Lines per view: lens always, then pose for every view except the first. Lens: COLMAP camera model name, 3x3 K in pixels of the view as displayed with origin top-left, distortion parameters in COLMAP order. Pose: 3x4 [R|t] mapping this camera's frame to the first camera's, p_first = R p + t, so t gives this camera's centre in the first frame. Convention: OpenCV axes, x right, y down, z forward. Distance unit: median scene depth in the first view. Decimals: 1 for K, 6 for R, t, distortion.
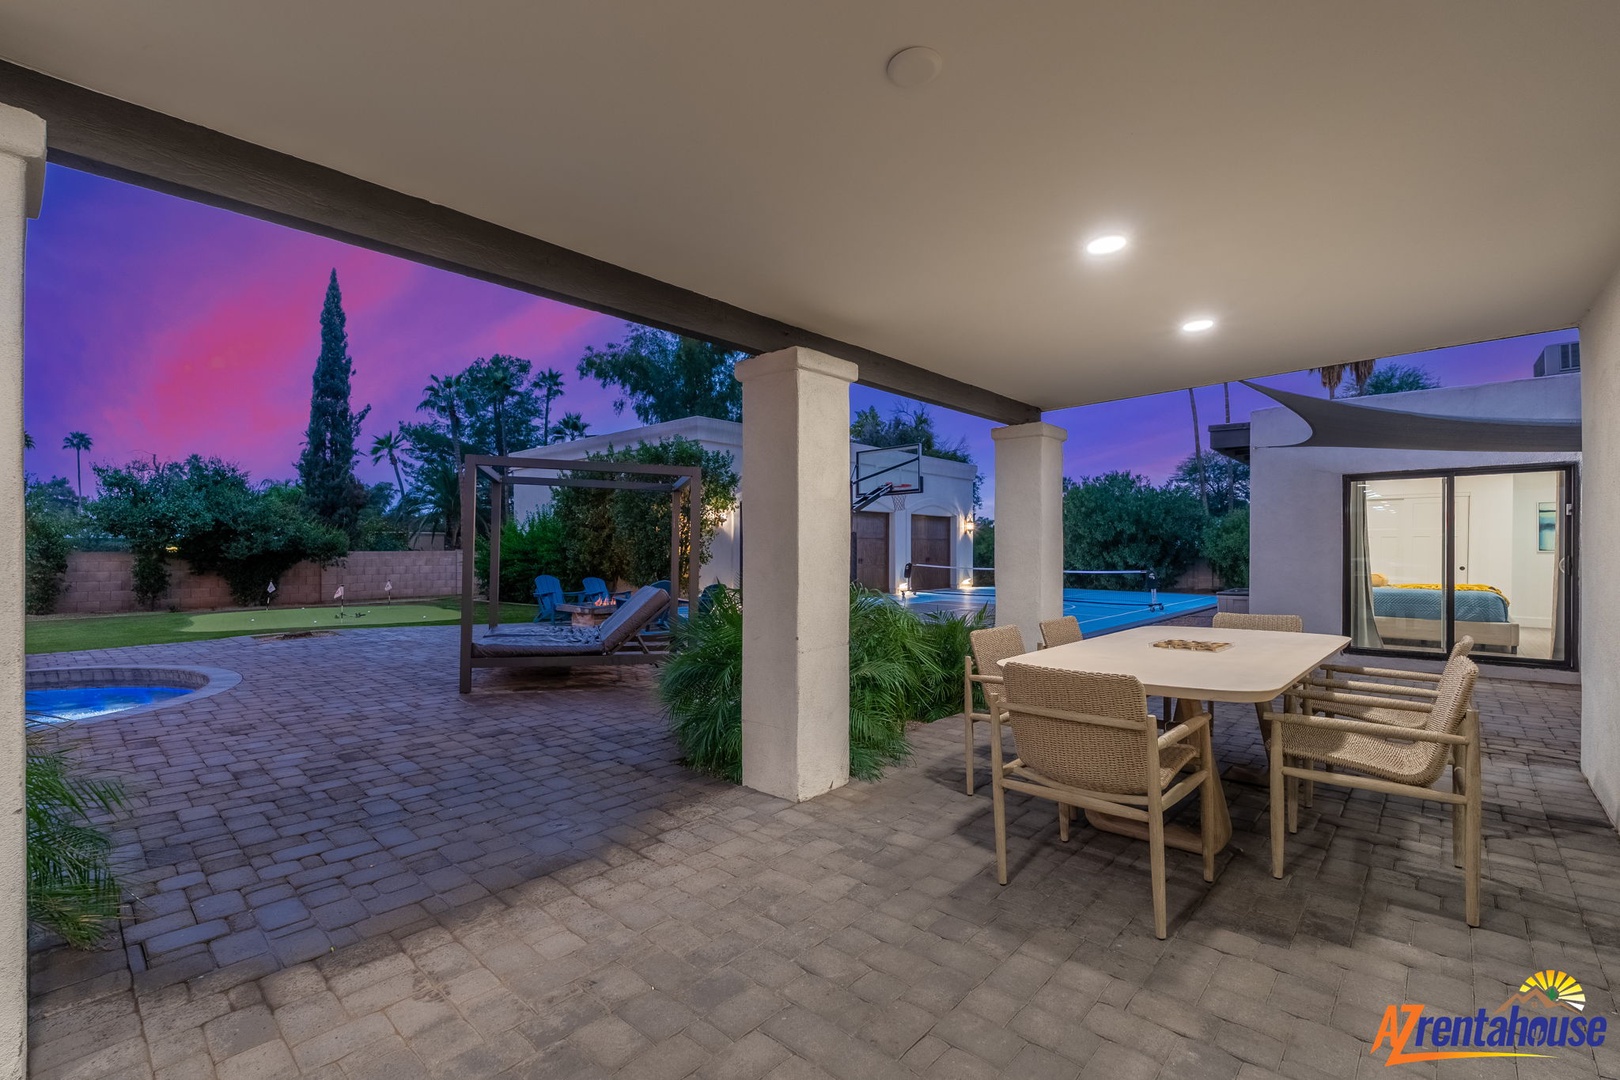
lens RADIAL K [[708.4, 0, 810.0], [0, 708.4, 540.0], [0, 0, 1]] dist [-0.001881, -0.000025]
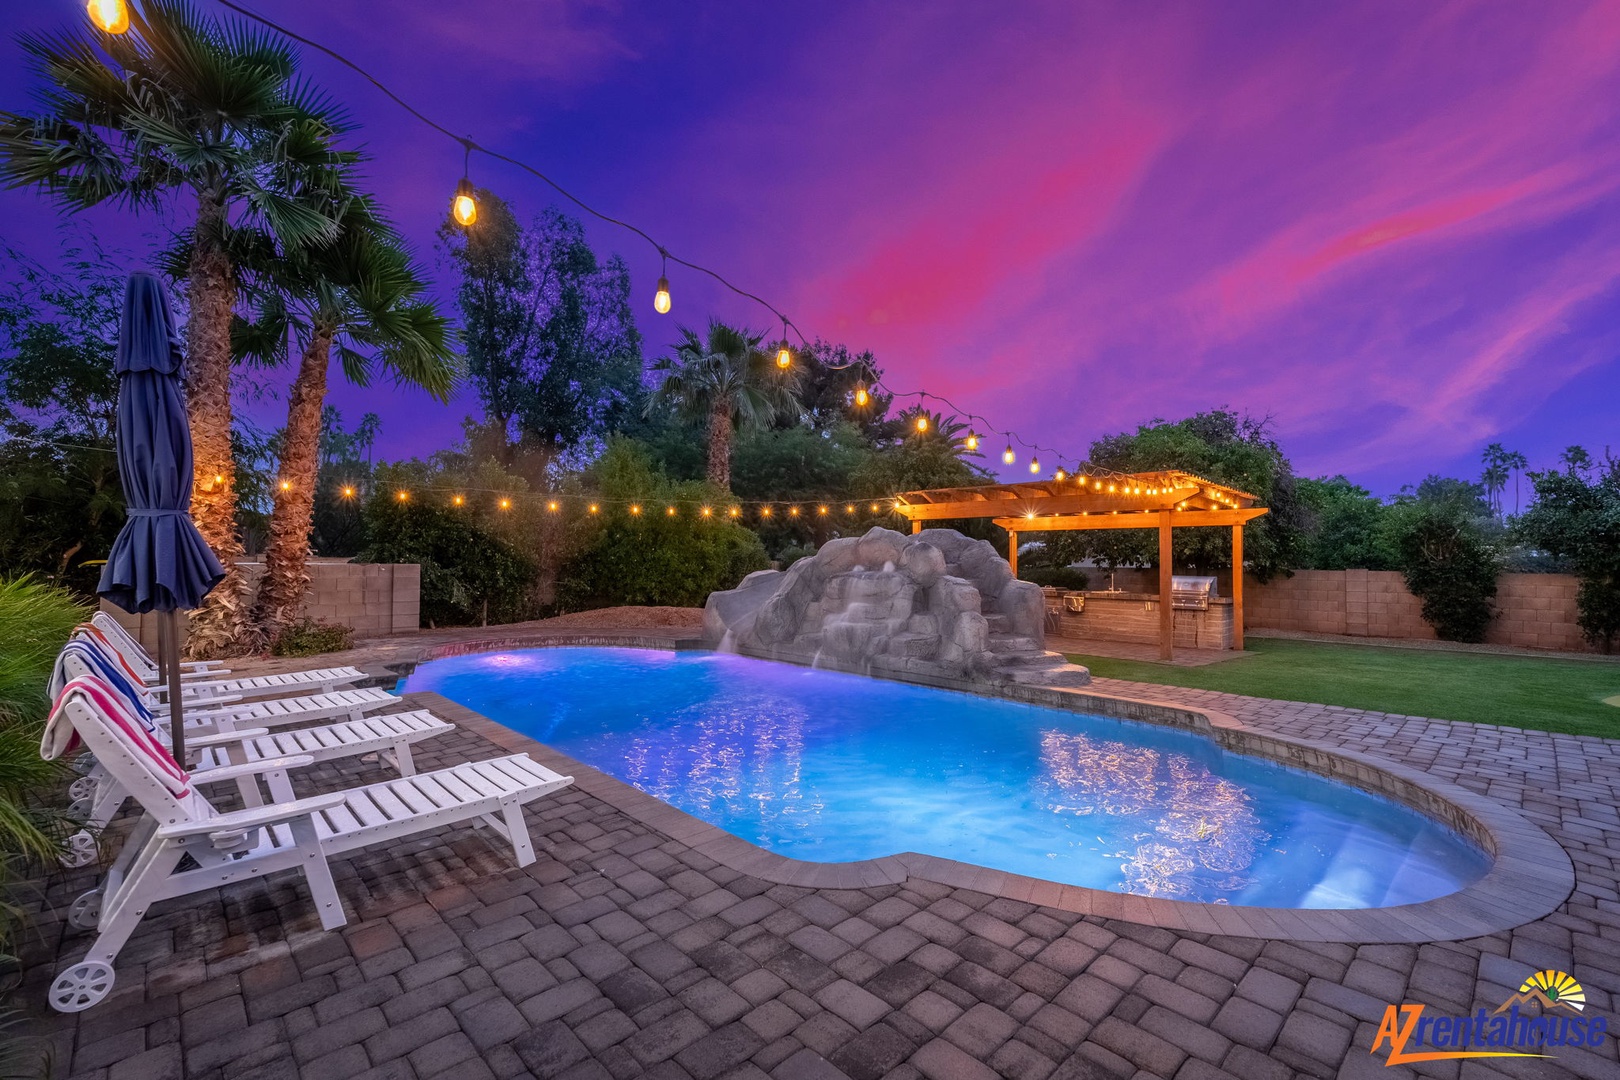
lens RADIAL K [[705.8, 0, 810.0], [0, 705.8, 540.0], [0, 0, 1]] dist [-0.003769, -0.000095]
pose [[-0.069397, -0.028044, -0.997195, -0.105432], [0.003160, 0.999594, -0.028332, -0.001532], [0.997584, -0.005117, -0.069280, 0.175820]]
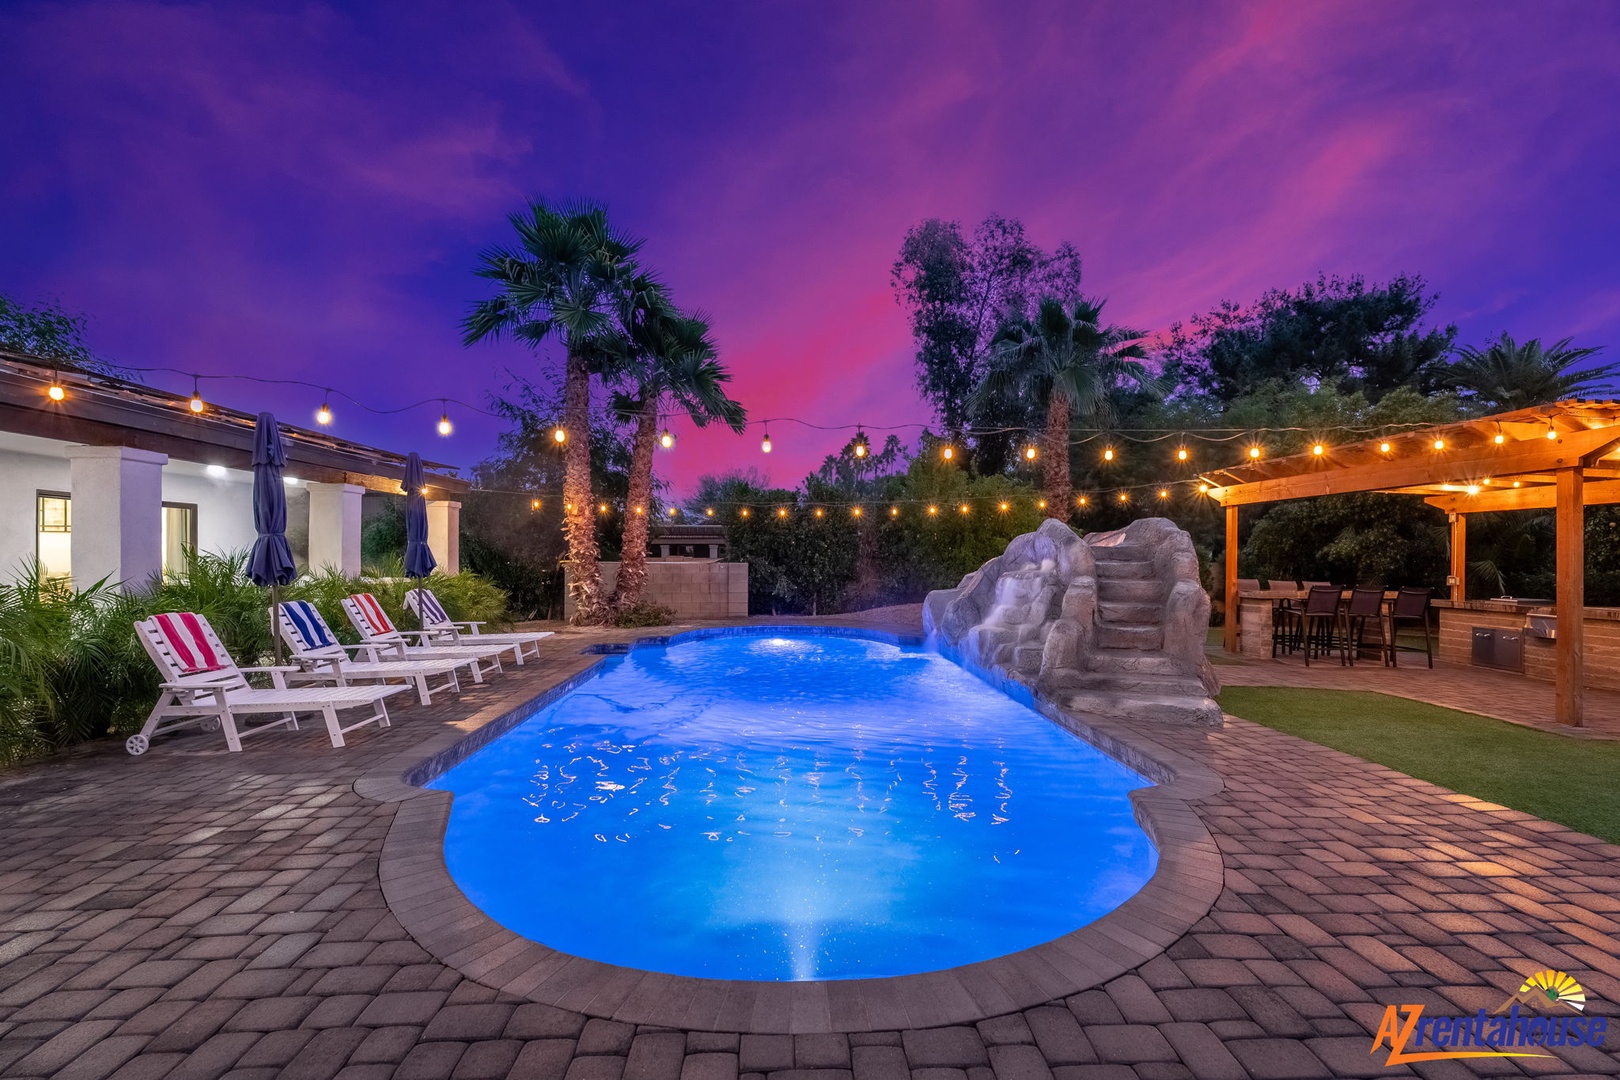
lens RADIAL K [[709.5, 0, 808.9], [0, 709.5, 558.8], [0, 0, 1]] dist [-0.003712, 0.000460]
pose [[-0.709114, 0.000587, -0.705094, -0.188642], [0.006266, 0.999965, -0.005469, 0.000860], [0.705066, -0.008296, -0.709093, 0.373990]]
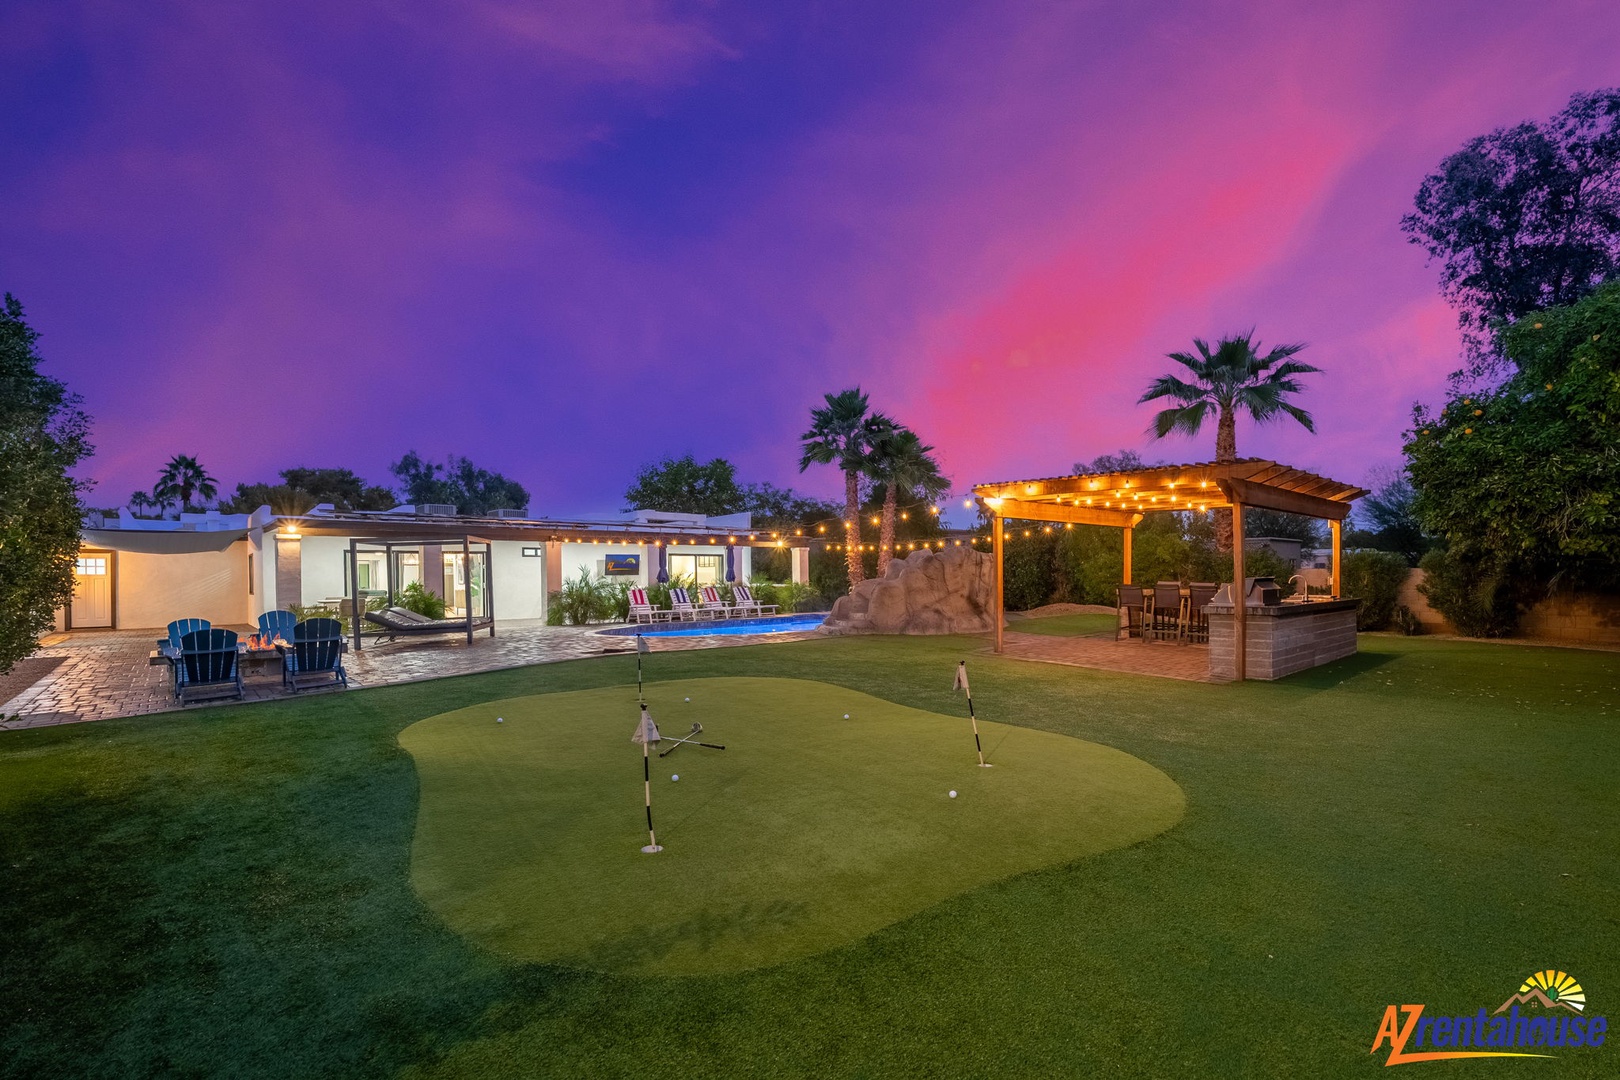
lens RADIAL K [[724.0, 0, 807.5], [0, 724.0, 579.8], [0, 0, 1]] dist [-0.000360, -0.000191]
pose [[-0.993781, 0.012176, 0.110683, -0.525793], [0.010965, 0.999873, -0.011546, 0.017313], [-0.110810, -0.010261, -0.993789, 0.959436]]
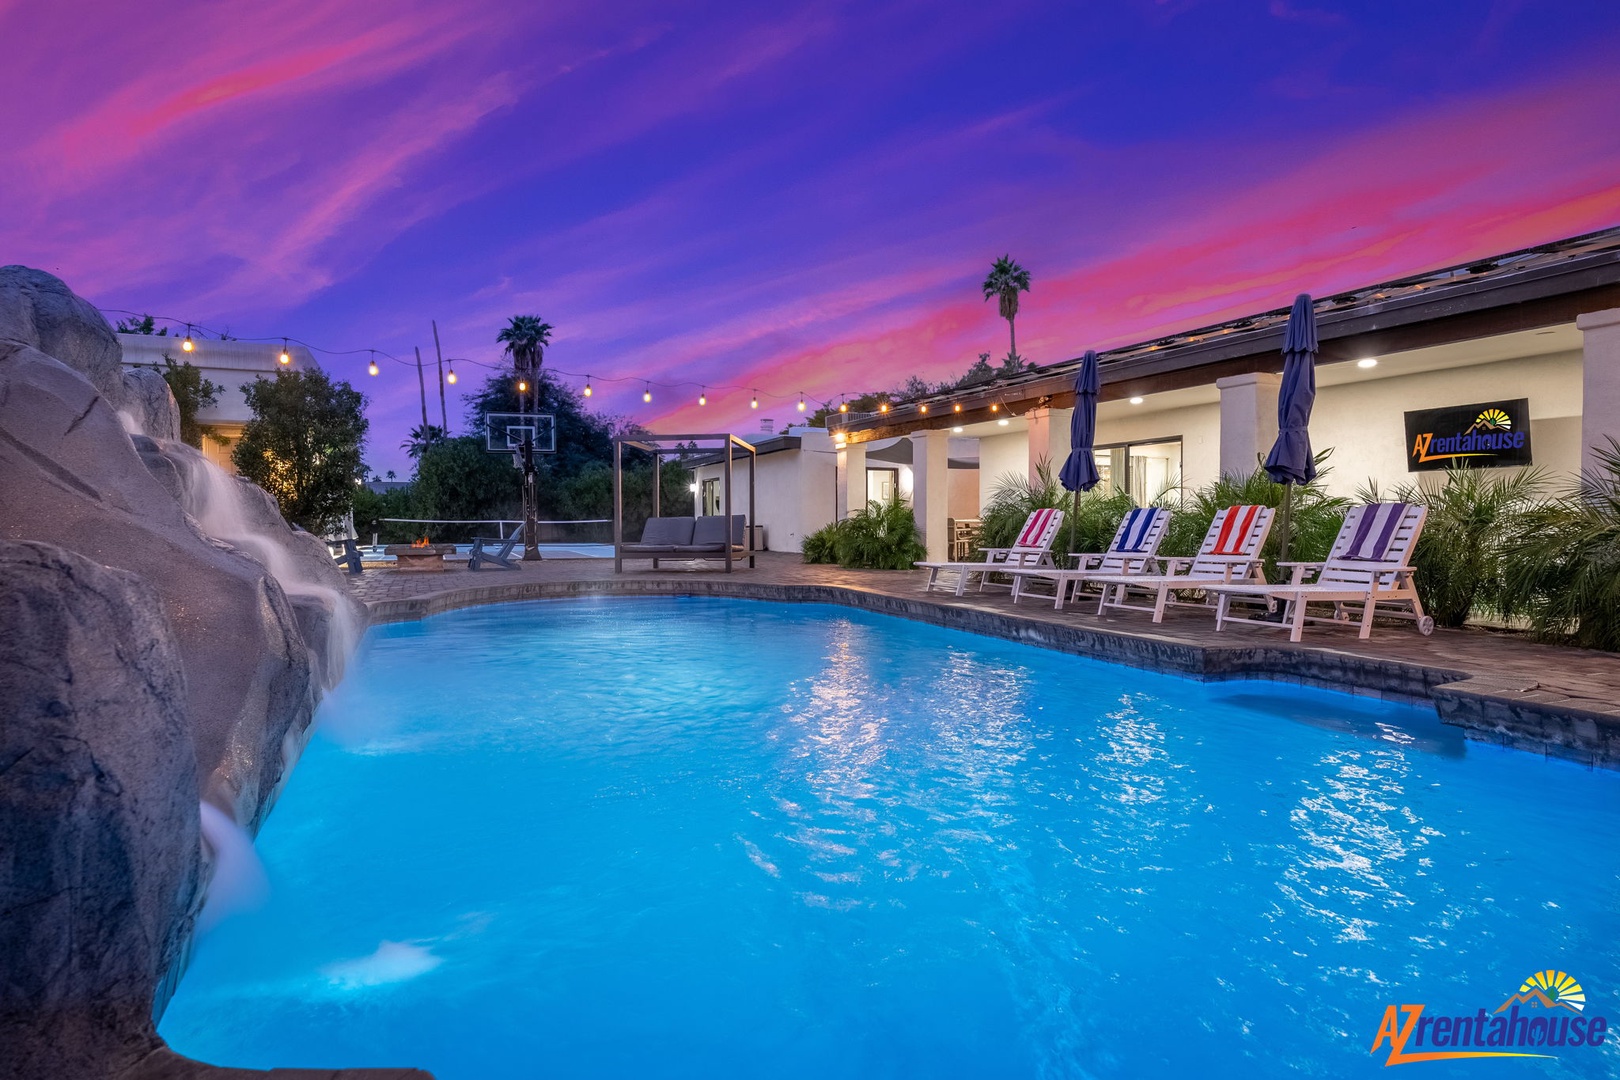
lens RADIAL K [[856.8, 0, 810.0], [0, 856.8, 540.0], [0, 0, 1]] dist [-0.005182, 0.000499]
pose [[0.399307, -0.026081, 0.916446, -0.650931], [-0.009248, 0.999430, 0.032472, 0.018909], [-0.916771, -0.021442, 0.398838, -0.002151]]
